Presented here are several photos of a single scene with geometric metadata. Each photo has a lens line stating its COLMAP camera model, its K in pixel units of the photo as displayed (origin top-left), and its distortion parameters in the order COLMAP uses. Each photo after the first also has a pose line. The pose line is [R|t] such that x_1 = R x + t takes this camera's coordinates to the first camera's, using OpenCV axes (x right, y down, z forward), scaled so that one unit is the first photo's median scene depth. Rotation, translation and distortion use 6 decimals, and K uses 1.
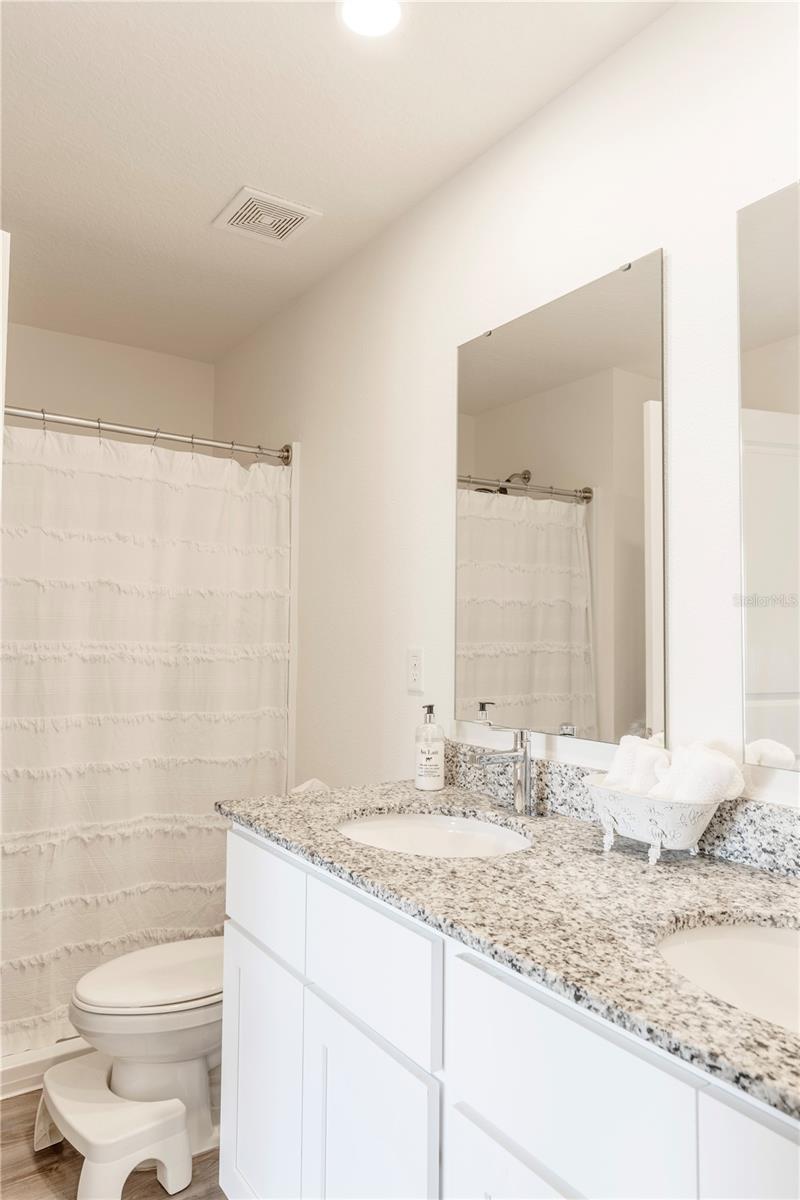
lens RADIAL K [[791.2, 0, 400.0], [0, 791.2, 600.0], [0, 0, 1]] dist [0.001378, -0.000465]
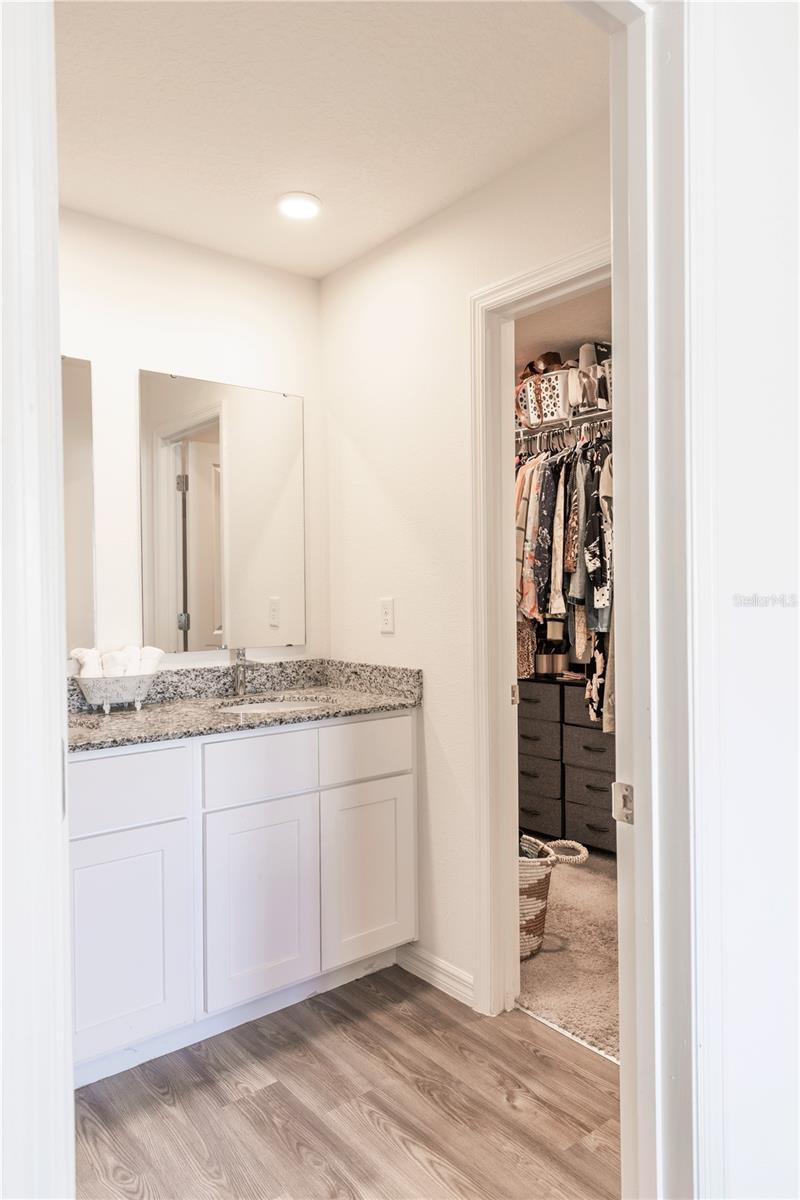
lens RADIAL K [[791.2, 0, 400.0], [0, 791.2, 600.0], [0, 0, 1]] dist [0.001378, -0.000465]
pose [[-0.090231, -0.022749, 0.995661, -1.717725], [-0.039184, 0.999046, 0.019275, 0.005663], [-0.995150, -0.037274, -0.091037, 0.579902]]
